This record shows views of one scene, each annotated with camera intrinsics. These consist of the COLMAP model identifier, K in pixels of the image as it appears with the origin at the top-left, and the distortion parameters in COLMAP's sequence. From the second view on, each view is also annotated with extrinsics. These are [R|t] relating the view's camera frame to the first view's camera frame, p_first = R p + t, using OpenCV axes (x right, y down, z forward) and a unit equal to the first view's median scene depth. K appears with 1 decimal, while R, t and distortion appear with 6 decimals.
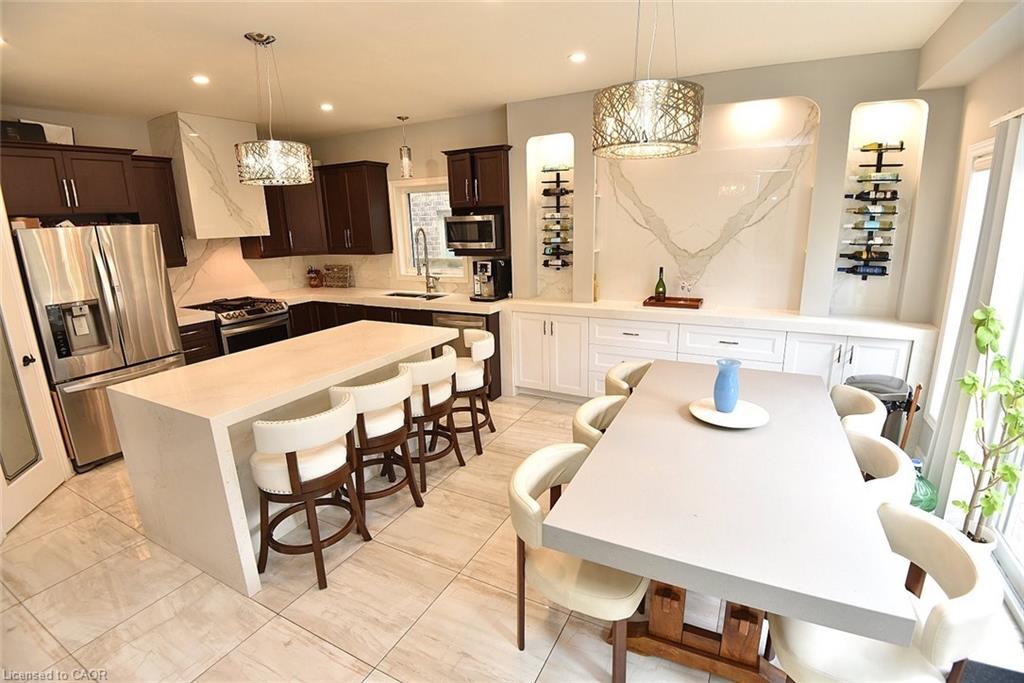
lens RADIAL K [[474.9, 0, 519.3], [0, 474.9, 336.9], [0, 0, 1]] dist [-0.025202, -0.012698]
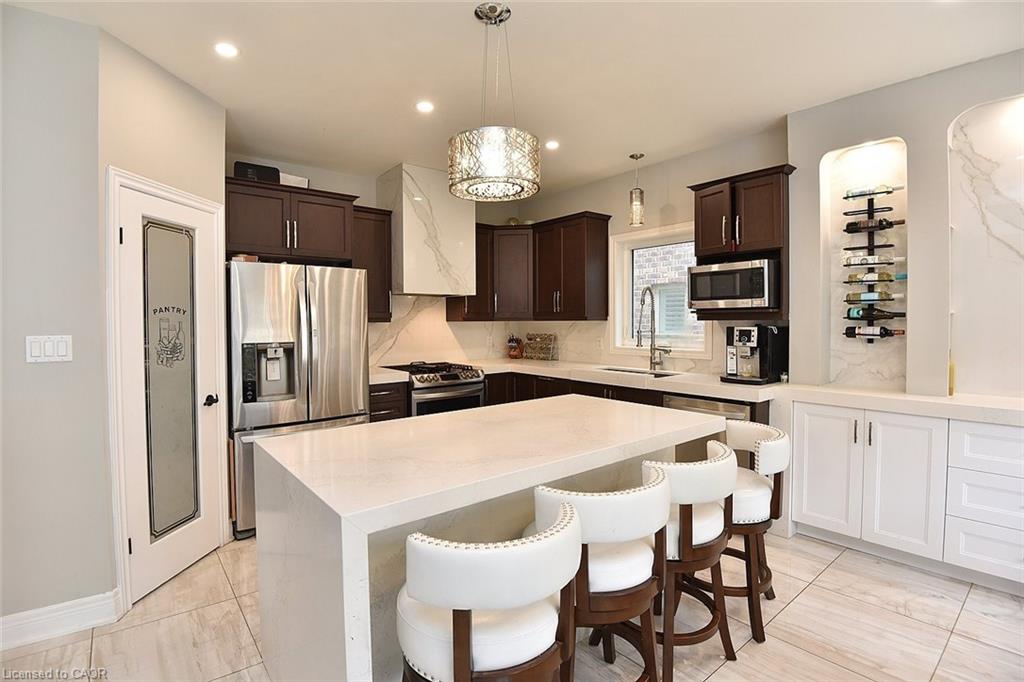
lens RADIAL K [[474.9, 0, 504.2], [0, 474.9, 330.8], [0, 0, 1]] dist [-0.025202, -0.012698]
pose [[0.914224, 0.028421, -0.404212, -0.132026], [-0.112867, 0.975920, -0.186656, 0.019023], [0.389174, 0.216267, 0.895418, 0.266587]]
